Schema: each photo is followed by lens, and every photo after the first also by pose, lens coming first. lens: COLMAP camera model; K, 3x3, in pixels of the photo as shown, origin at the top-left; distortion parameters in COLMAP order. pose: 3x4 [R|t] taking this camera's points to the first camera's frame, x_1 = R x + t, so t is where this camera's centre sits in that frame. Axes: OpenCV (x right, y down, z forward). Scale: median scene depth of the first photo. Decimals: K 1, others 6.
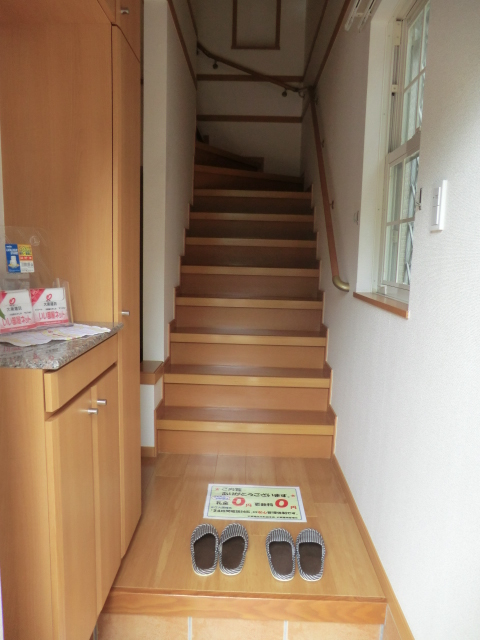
lens RADIAL K [[465.4, 0, 237.3], [0, 465.4, 322.7], [0, 0, 1]] dist [-0.106913, 0.112869]
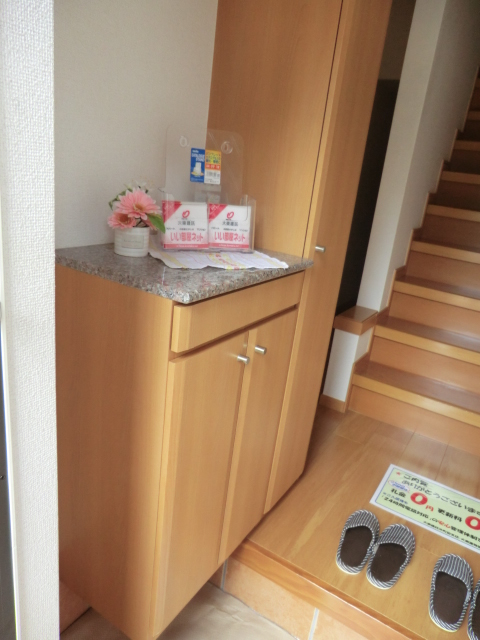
lens RADIAL K [[465.4, 0, 237.3], [0, 465.4, 322.7], [0, 0, 1]] dist [-0.106913, 0.112869]
pose [[0.853518, 0.233761, -0.465685, 0.047828], [-0.165957, 0.969134, 0.182309, -0.020568], [0.493928, -0.078321, 0.865968, 0.232410]]
